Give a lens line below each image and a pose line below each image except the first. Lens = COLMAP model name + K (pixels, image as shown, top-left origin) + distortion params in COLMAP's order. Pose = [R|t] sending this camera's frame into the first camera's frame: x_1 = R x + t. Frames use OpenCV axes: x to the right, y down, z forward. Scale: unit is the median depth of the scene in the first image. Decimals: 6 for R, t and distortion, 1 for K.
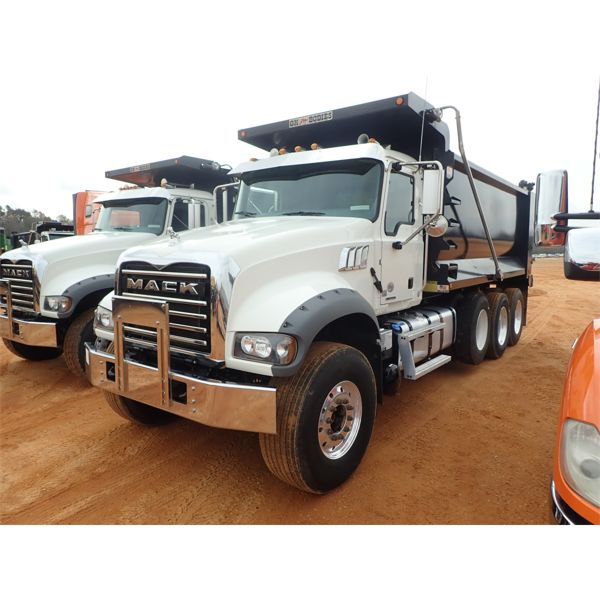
lens RADIAL K [[435.1, 0, 285.1], [0, 435.1, 302.9], [0, 0, 1]] dist [-0.015519, -0.021542]
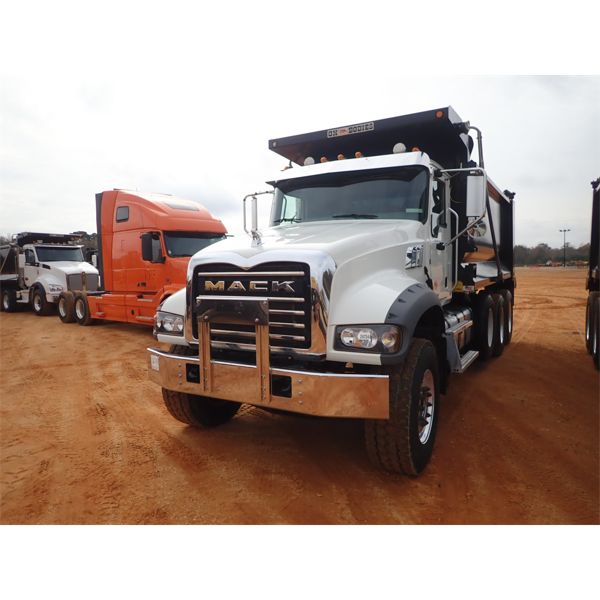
lens RADIAL K [[435.1, 0, 282.8], [0, 435.1, 300.1], [0, 0, 1]] dist [-0.015519, -0.021542]
pose [[0.993761, -0.029908, 0.107447, -0.264888], [0.033850, 0.998812, -0.035051, 0.027892], [-0.106271, 0.038469, 0.993593, -0.025125]]
